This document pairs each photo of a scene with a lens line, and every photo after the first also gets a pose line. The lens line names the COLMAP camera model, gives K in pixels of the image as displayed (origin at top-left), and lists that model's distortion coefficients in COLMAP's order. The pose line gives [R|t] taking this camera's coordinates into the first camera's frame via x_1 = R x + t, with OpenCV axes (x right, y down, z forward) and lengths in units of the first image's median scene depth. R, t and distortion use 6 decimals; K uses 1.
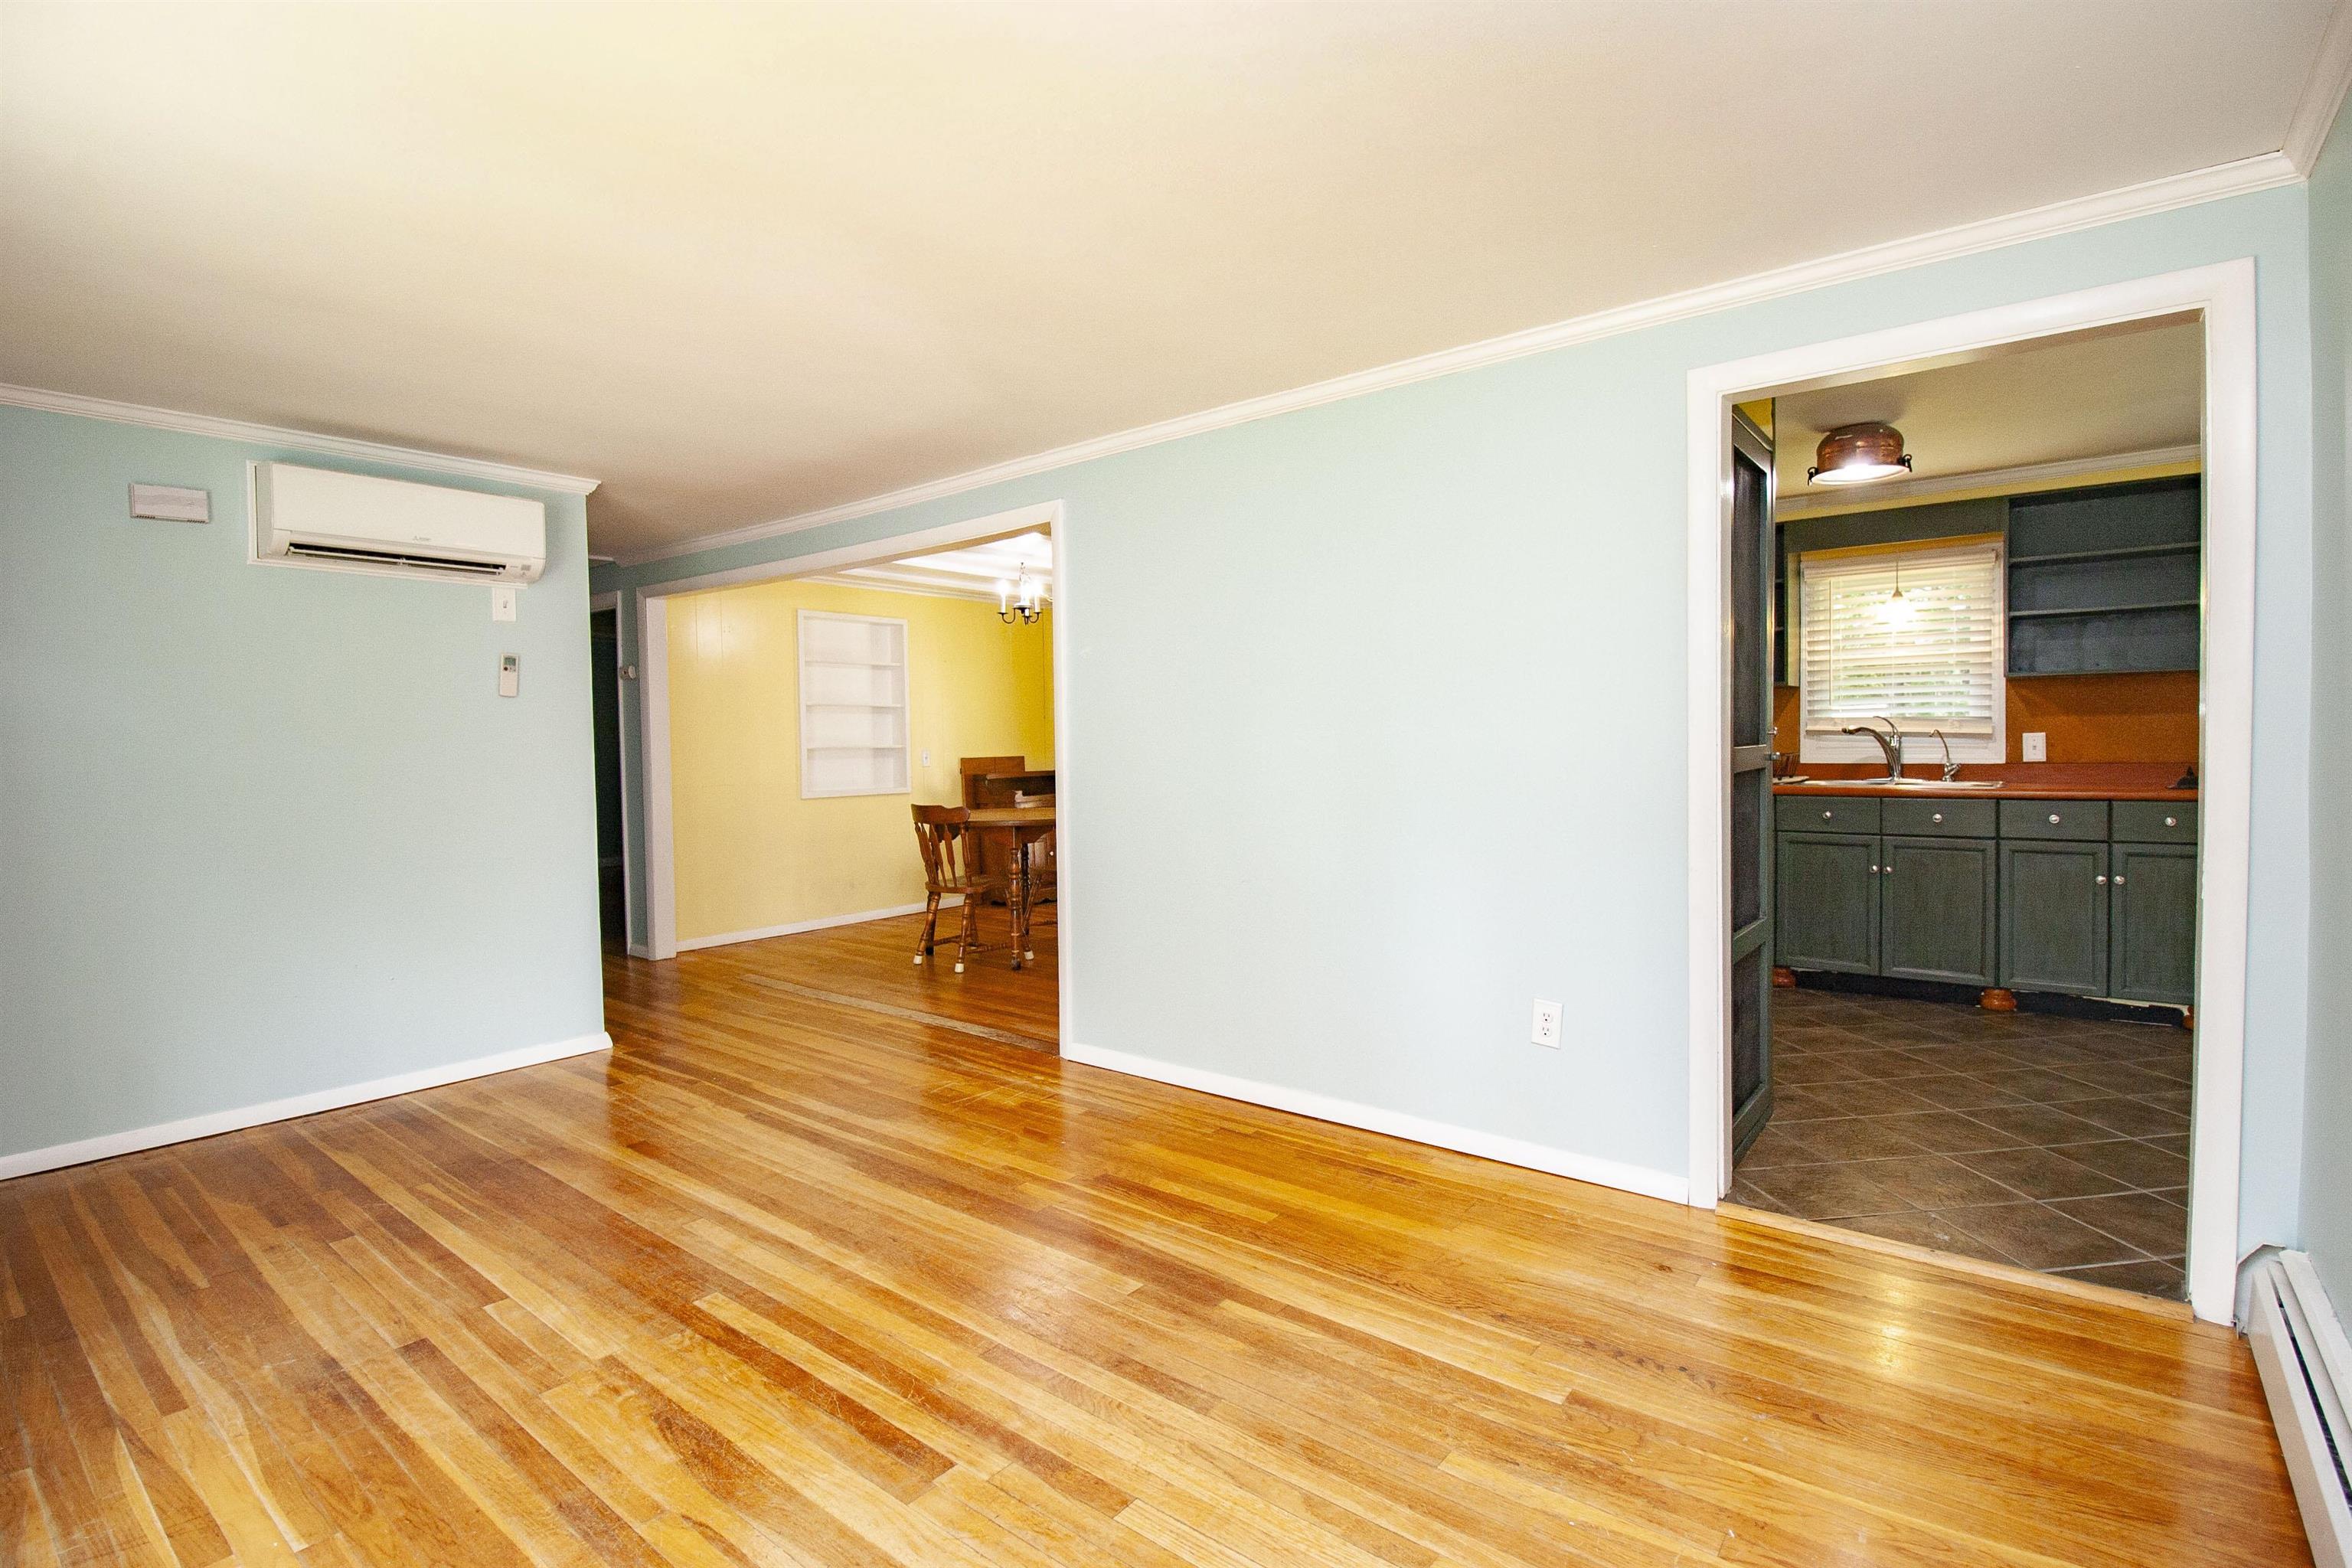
lens RADIAL K [[1102.1, 0, 1191.7], [0, 1102.1, 771.9], [0, 0, 1]] dist [0.003687, -0.014230]
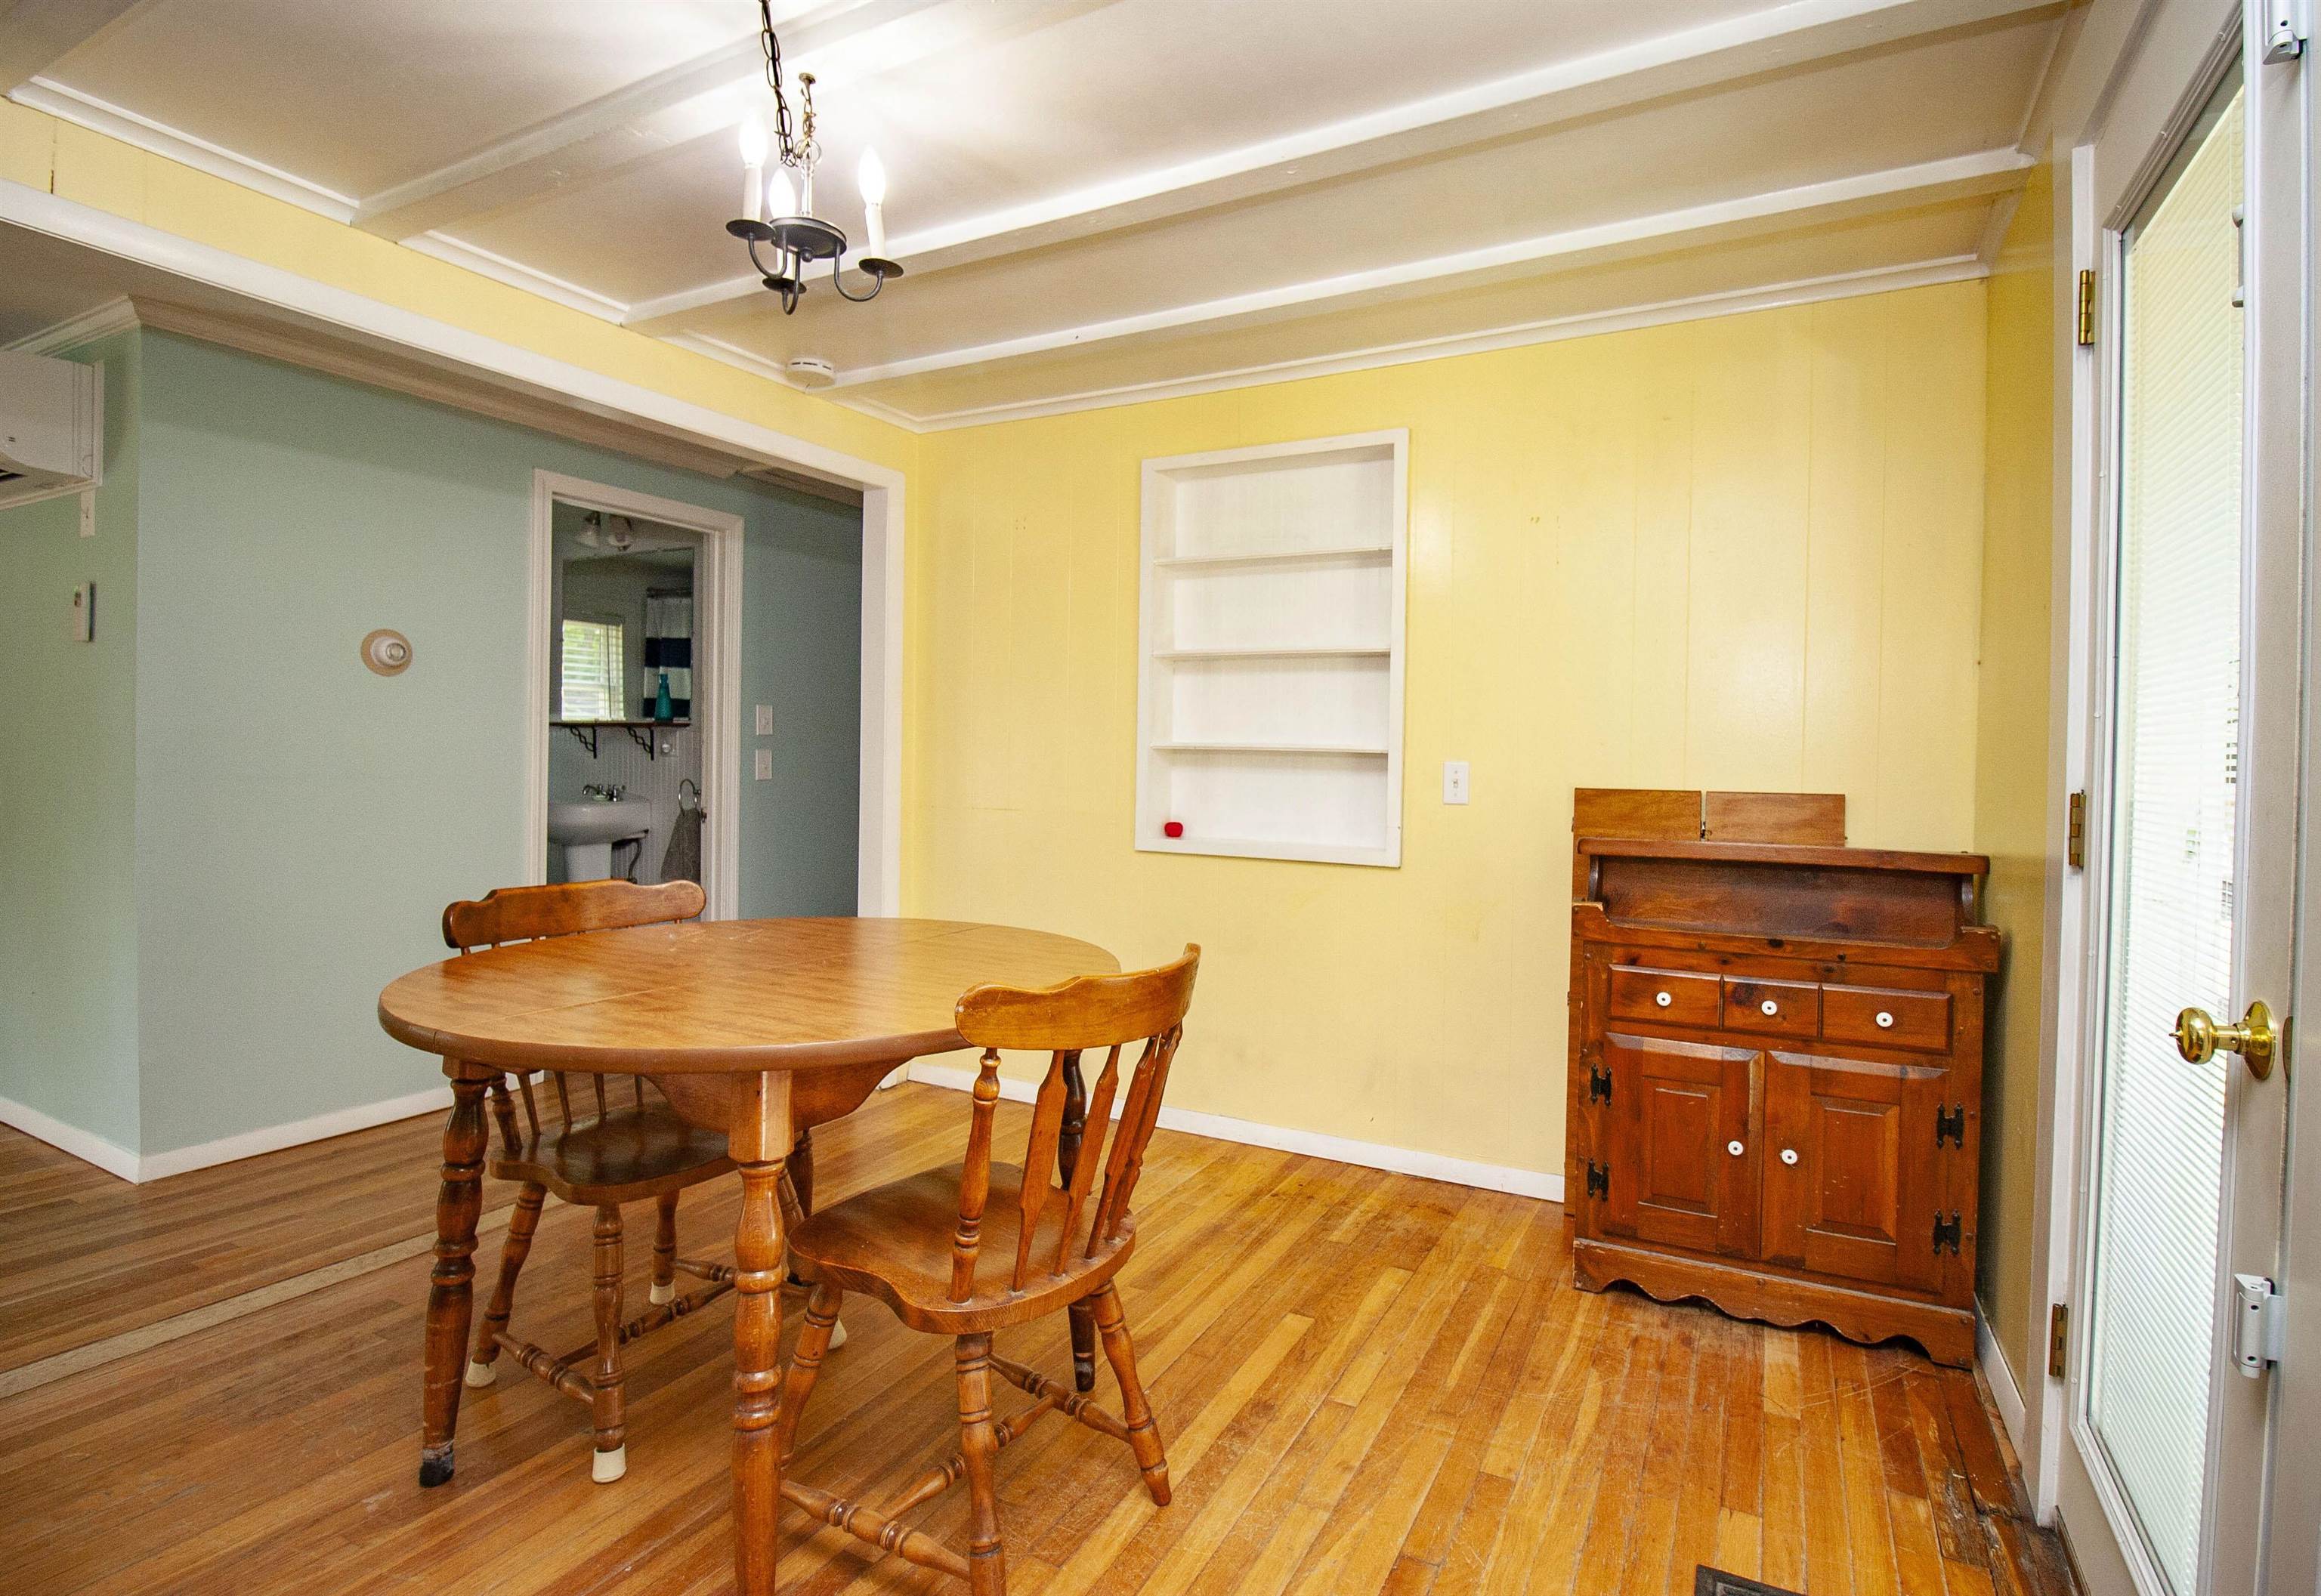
lens RADIAL K [[1141.1, 0, 1167.1], [0, 1141.1, 775.1], [0, 0, 1]] dist [0.000795, 0.000006]
pose [[0.176151, 0.035604, -0.983719, 0.152134], [-0.047219, 0.998501, 0.027684, -0.024834], [0.983230, 0.041573, 0.177568, 0.966382]]
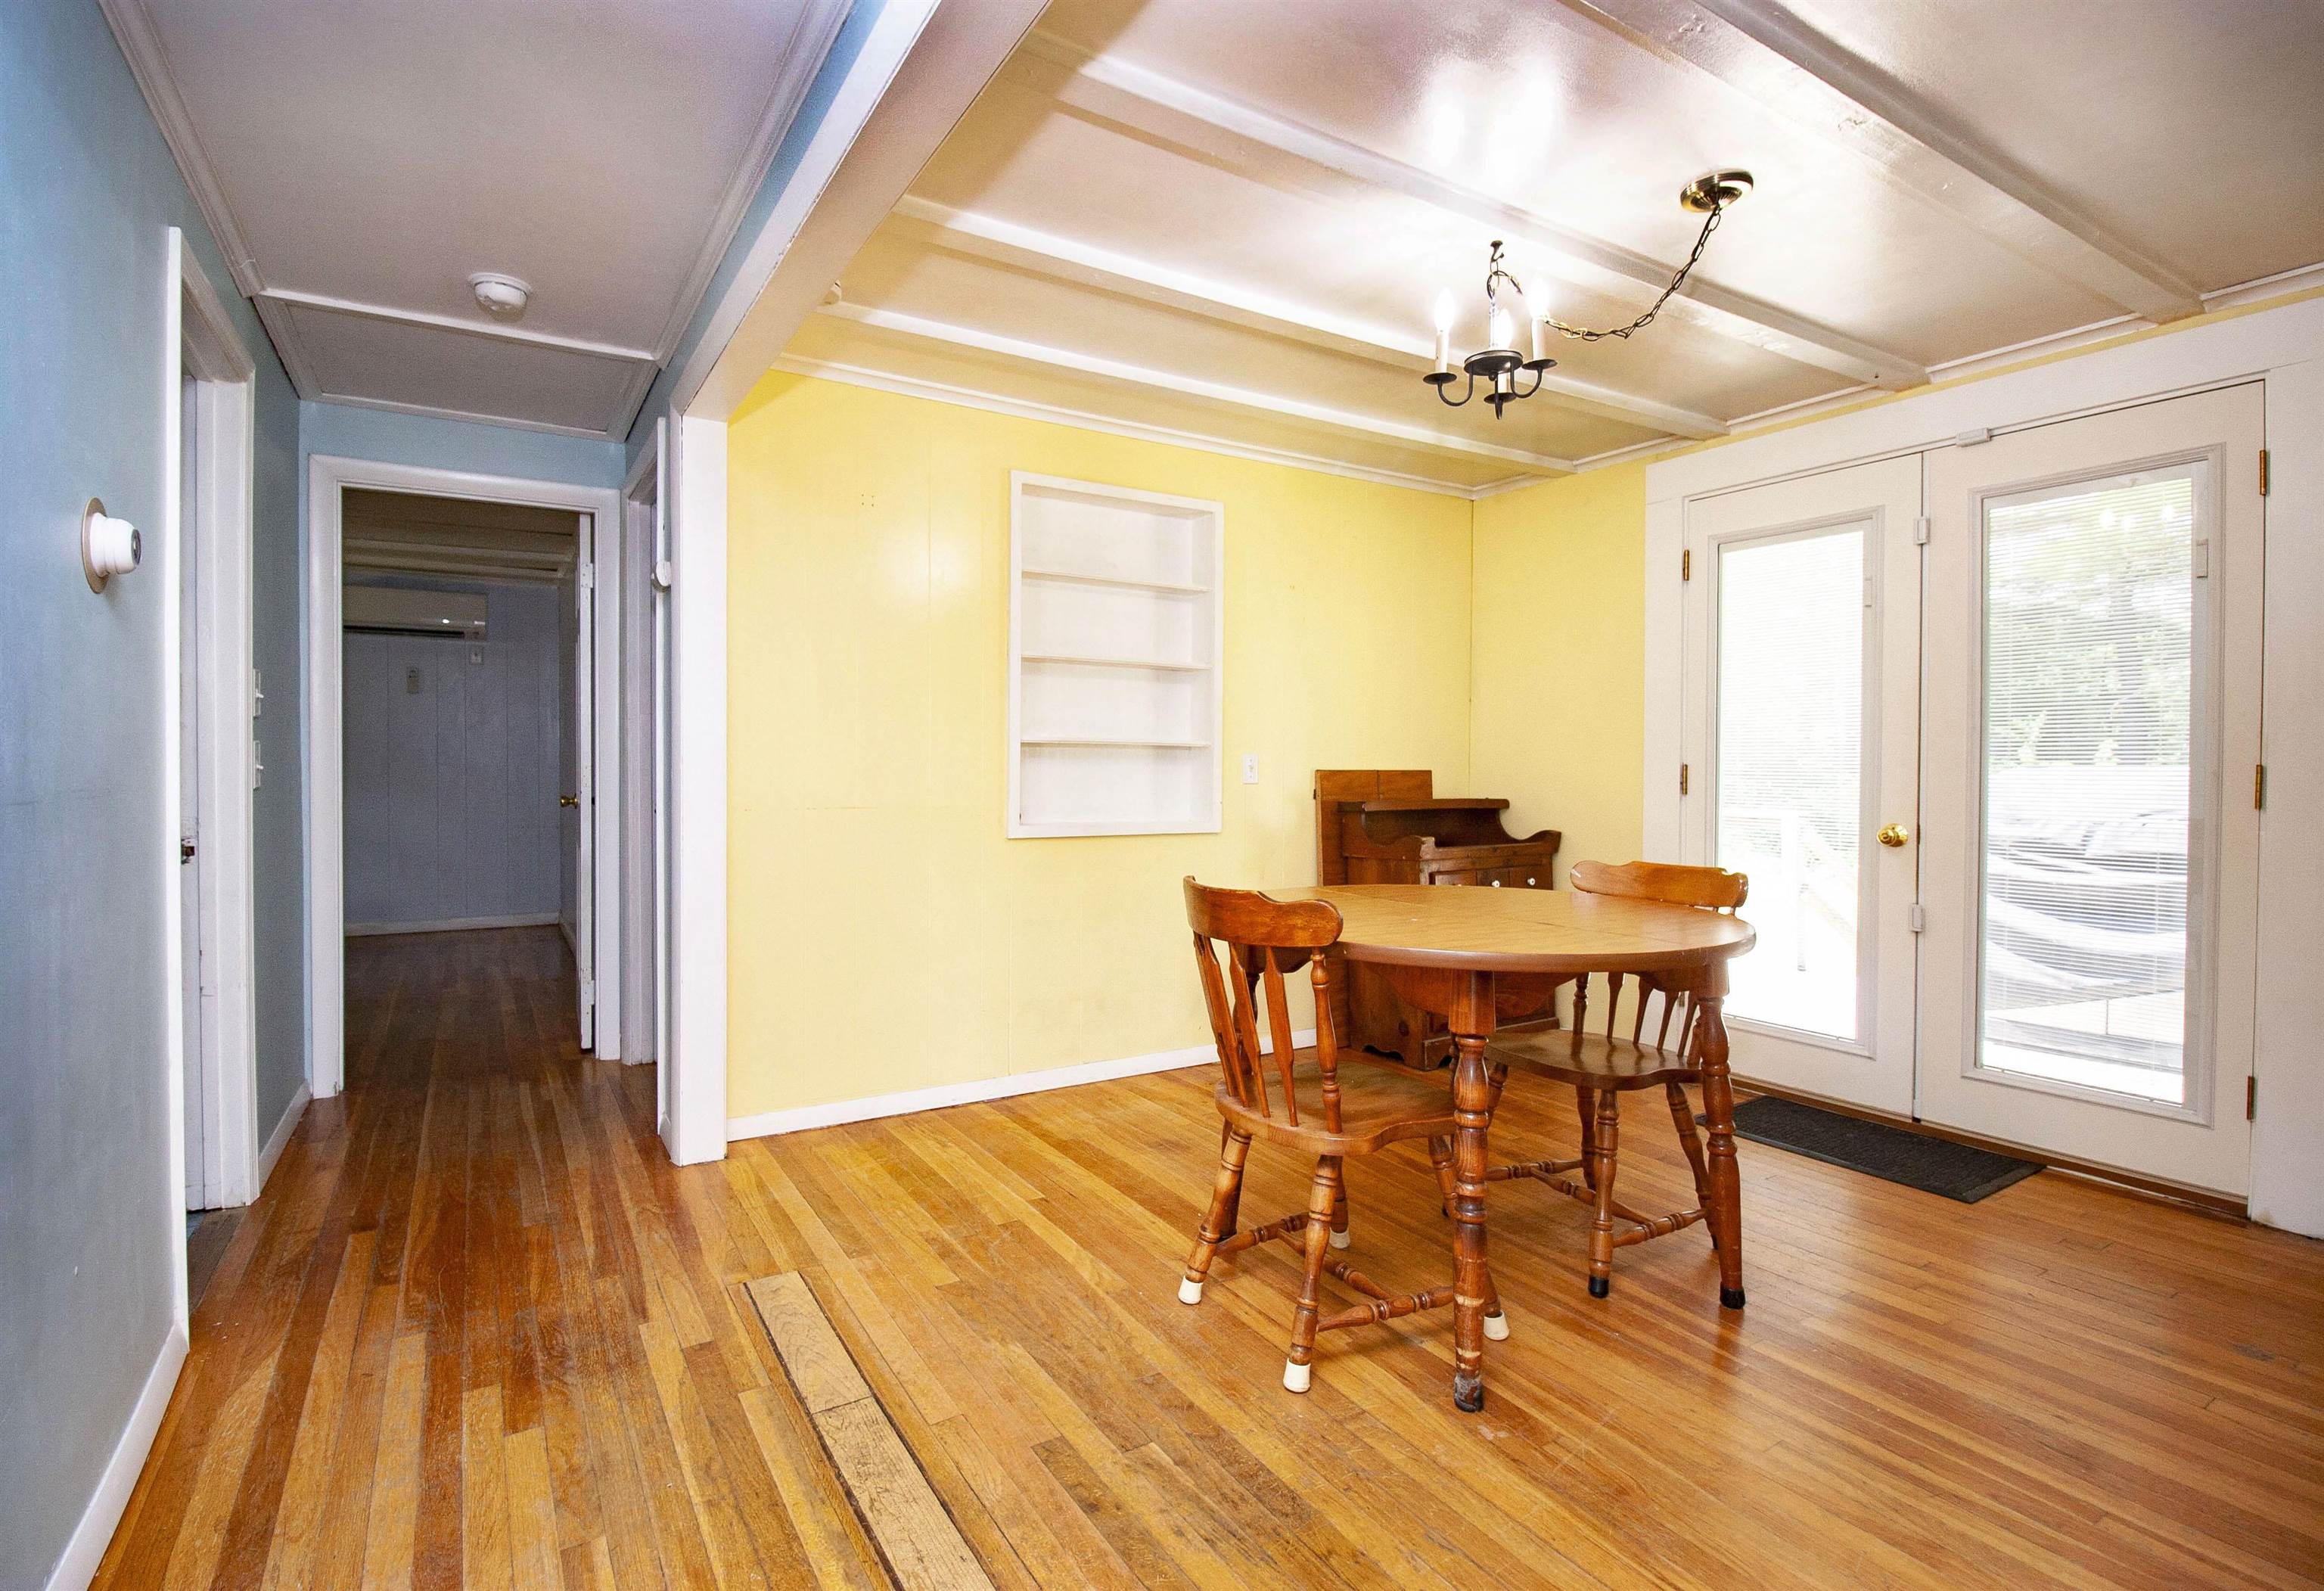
lens RADIAL K [[1119.1, 0, 1162.0], [0, 1119.1, 795.5], [0, 0, 1]] dist [-0.040550, -0.000053]
pose [[0.942116, 0.033511, -0.333607, -0.118176], [-0.032720, 0.999433, 0.007990, -0.002498], [0.333686, 0.003388, 0.942678, 0.559680]]
